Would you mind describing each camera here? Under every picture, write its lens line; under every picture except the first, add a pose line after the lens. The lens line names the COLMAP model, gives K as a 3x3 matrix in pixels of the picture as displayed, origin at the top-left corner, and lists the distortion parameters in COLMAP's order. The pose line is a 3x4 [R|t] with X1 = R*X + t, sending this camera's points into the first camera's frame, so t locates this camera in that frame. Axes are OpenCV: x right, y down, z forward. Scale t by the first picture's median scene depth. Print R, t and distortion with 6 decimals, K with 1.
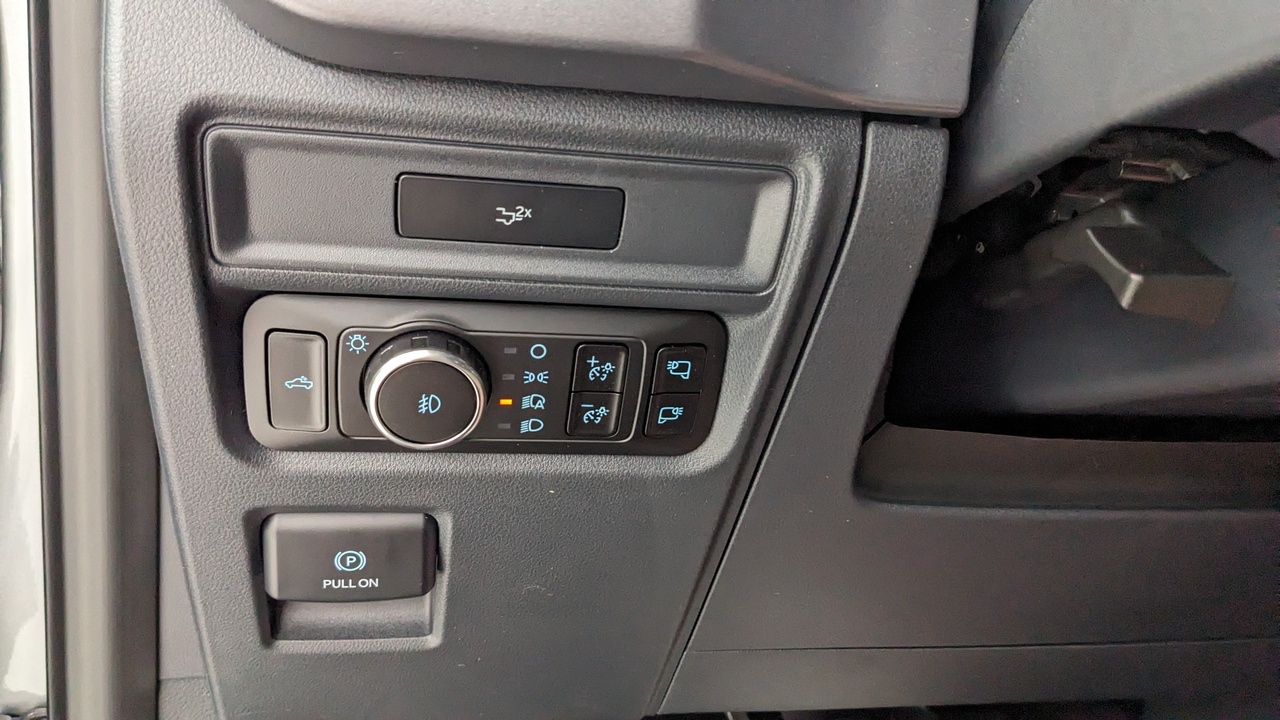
lens RADIAL K [[977.9, 0, 640.0], [0, 977.9, 360.0], [0, 0, 1]] dist [0.070433, -0.133980]
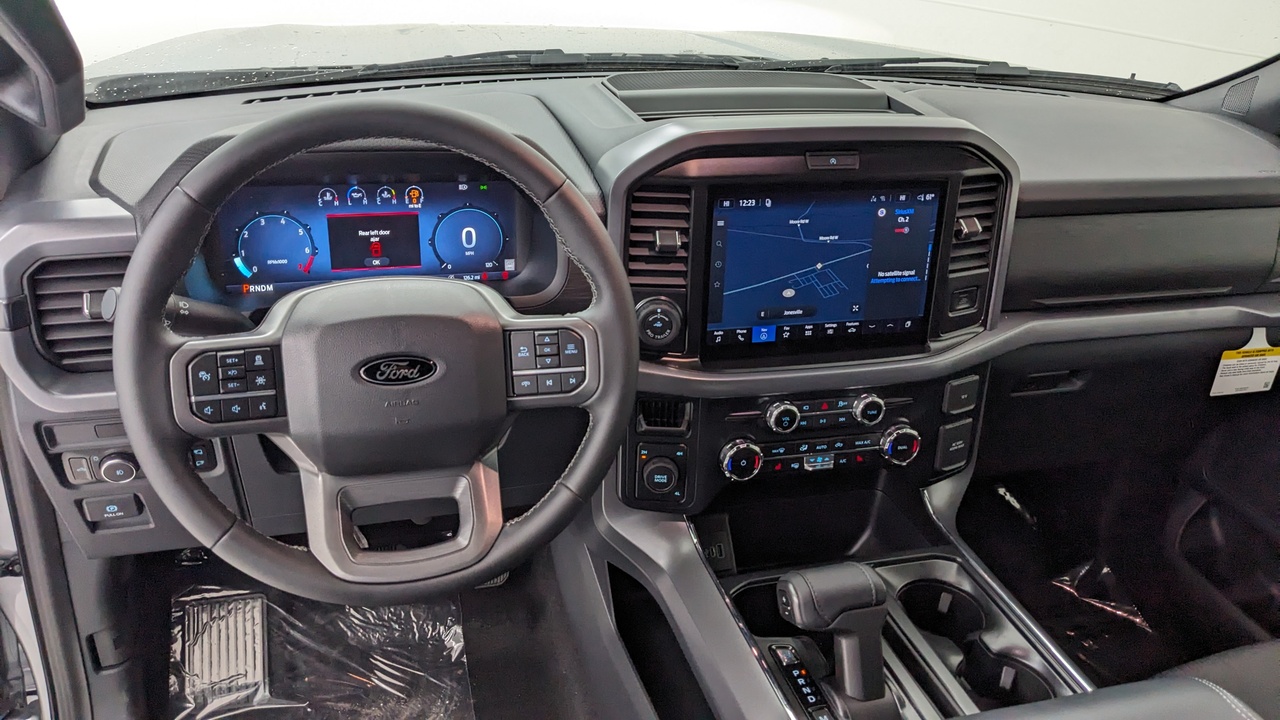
lens RADIAL K [[977.9, 0, 640.0], [0, 977.9, 360.0], [0, 0, 1]] dist [0.070433, -0.133980]
pose [[0.994955, -0.067204, 0.074483, 1.348870], [0.049231, 0.973992, 0.221168, -0.995675], [-0.087409, -0.216385, 0.972387, -2.417415]]
